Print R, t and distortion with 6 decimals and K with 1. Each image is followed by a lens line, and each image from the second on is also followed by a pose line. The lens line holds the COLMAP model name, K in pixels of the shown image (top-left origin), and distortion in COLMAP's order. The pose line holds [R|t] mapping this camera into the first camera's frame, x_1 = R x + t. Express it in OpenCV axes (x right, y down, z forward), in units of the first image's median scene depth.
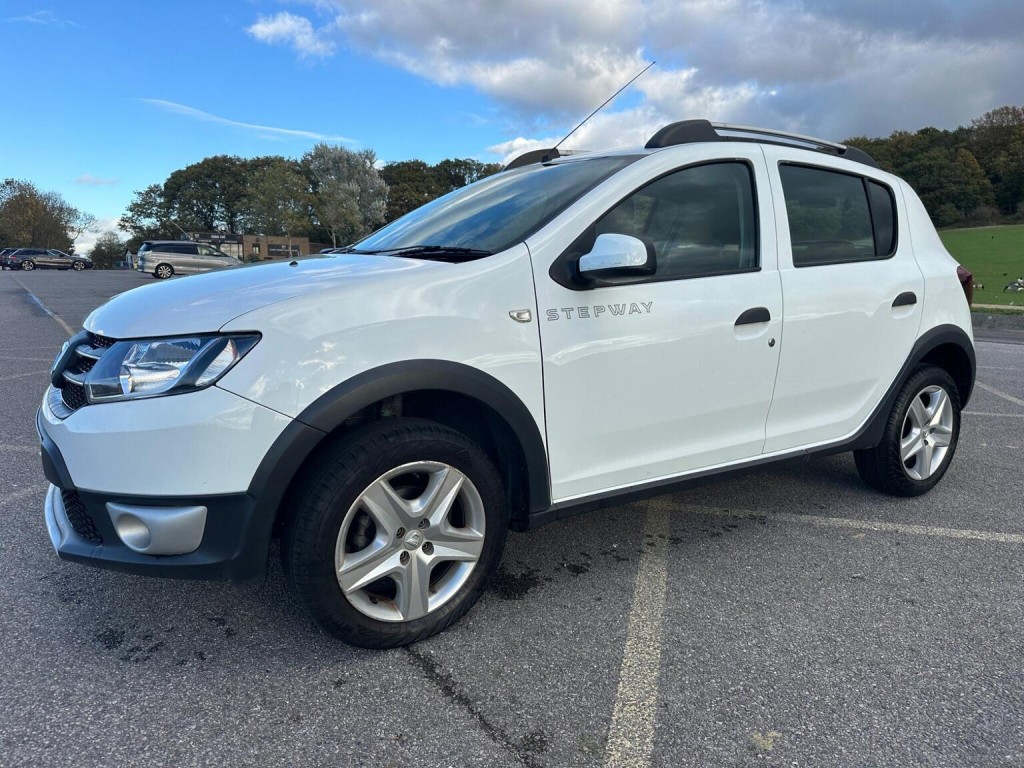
lens RADIAL K [[732.8, 0, 512.7], [0, 732.8, 378.5], [0, 0, 1]] dist [0.017719, -0.027449]
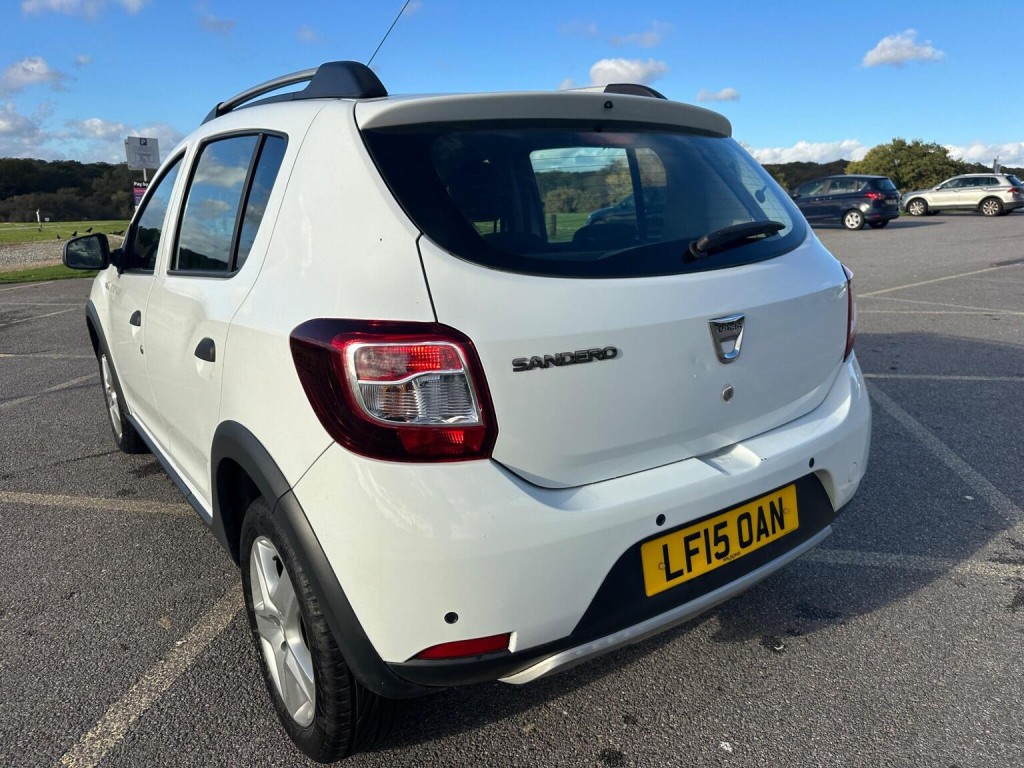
lens RADIAL K [[732.8, 0, 507.7], [0, 732.8, 387.2], [0, 0, 1]] dist [0.017719, -0.027449]
pose [[0.035484, 0.241551, -0.969739, 1.015250], [-0.138948, 0.962118, 0.234568, -0.226533], [0.989664, 0.126420, 0.067702, 1.091344]]
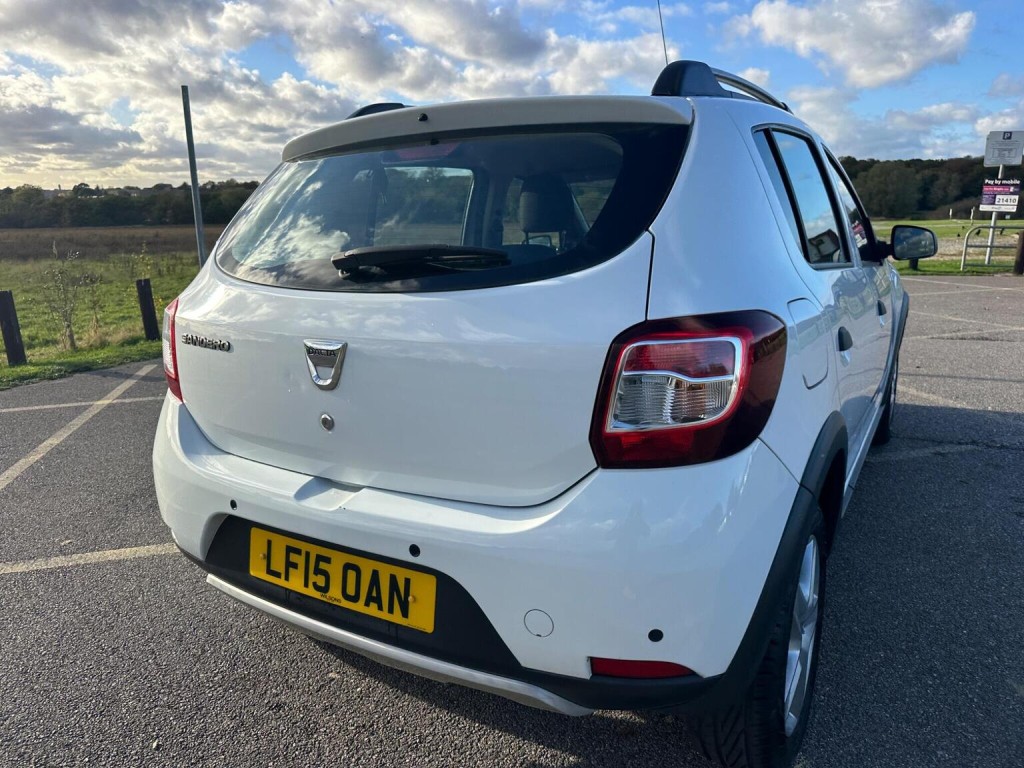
lens RADIAL K [[732.8, 0, 512.2], [0, 732.8, 380.5], [0, 0, 1]] dist [0.017719, -0.027449]
pose [[-0.898727, 0.106750, -0.425318, 0.656544], [-0.056554, 0.933600, 0.353826, -0.317019], [0.434847, 0.342046, -0.833014, 1.661735]]
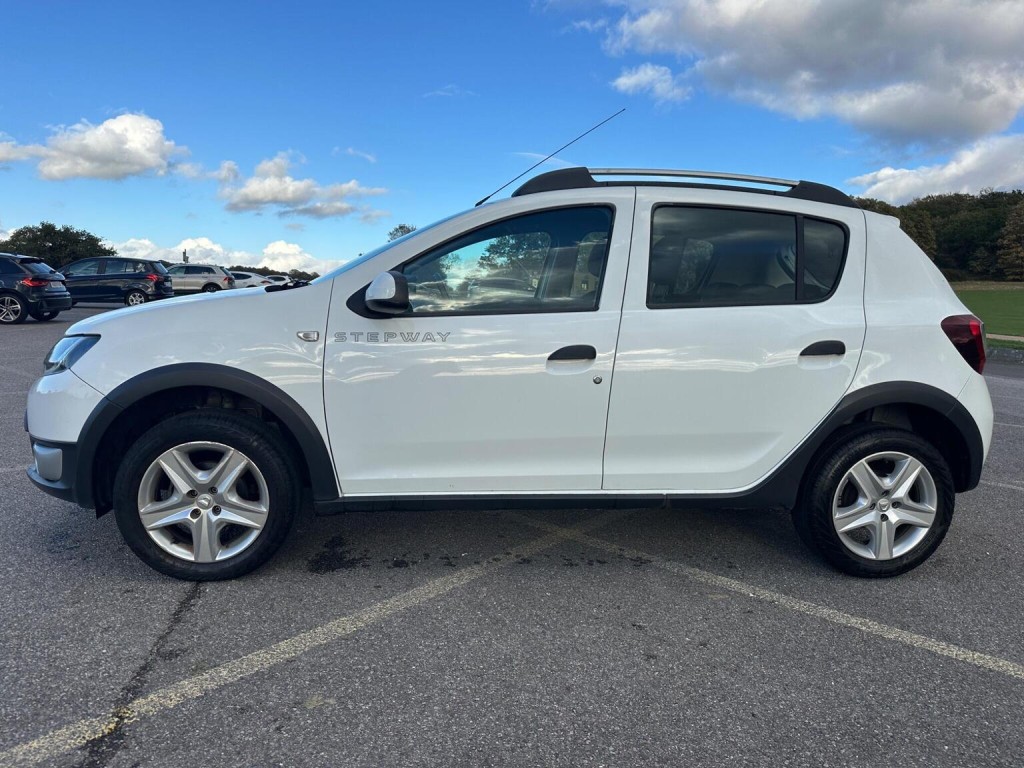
lens RADIAL K [[730.7, 0, 511.6], [0, 730.7, 372.5], [0, 0, 1]] dist [0.012049, -0.022896]
pose [[0.895447, 0.071806, -0.439339, 0.533145], [-0.096658, 0.994722, -0.034427, -0.009485], [0.434548, 0.073293, 0.897661, 0.024869]]
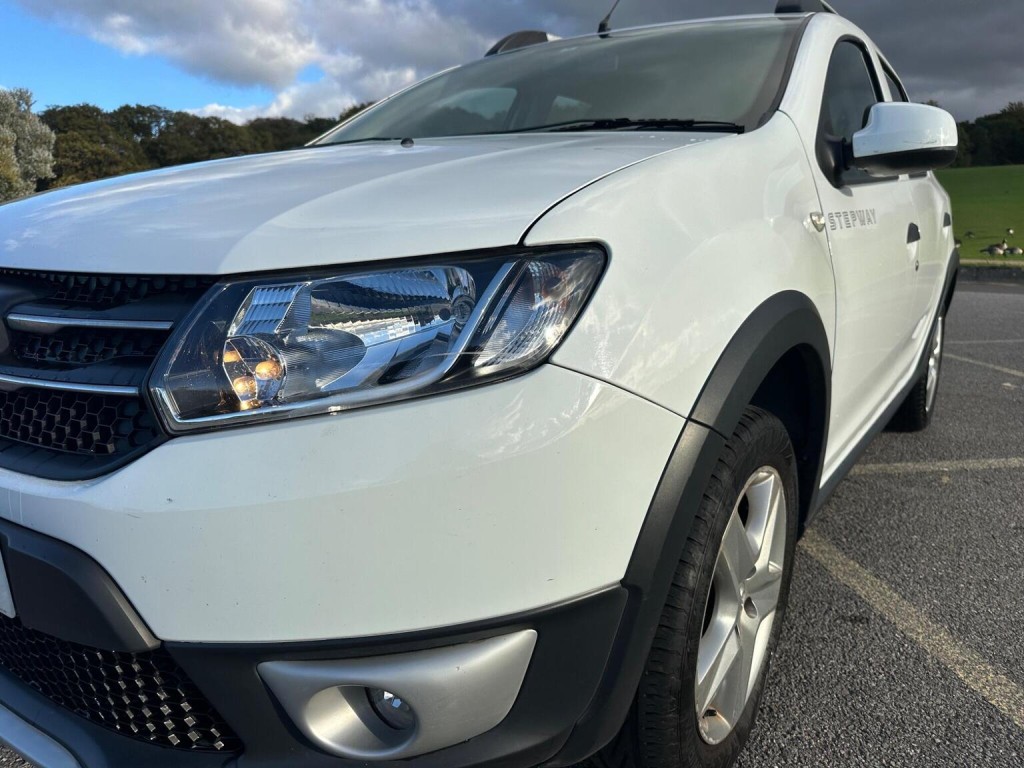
lens RADIAL K [[732.8, 0, 509.7], [0, 732.8, 388.7], [0, 0, 1]] dist [0.017719, -0.027449]
pose [[0.928810, -0.093004, 0.358696, -0.296610], [0.069759, 0.994569, 0.077242, -0.005305], [-0.363932, -0.046721, 0.930253, 0.301574]]
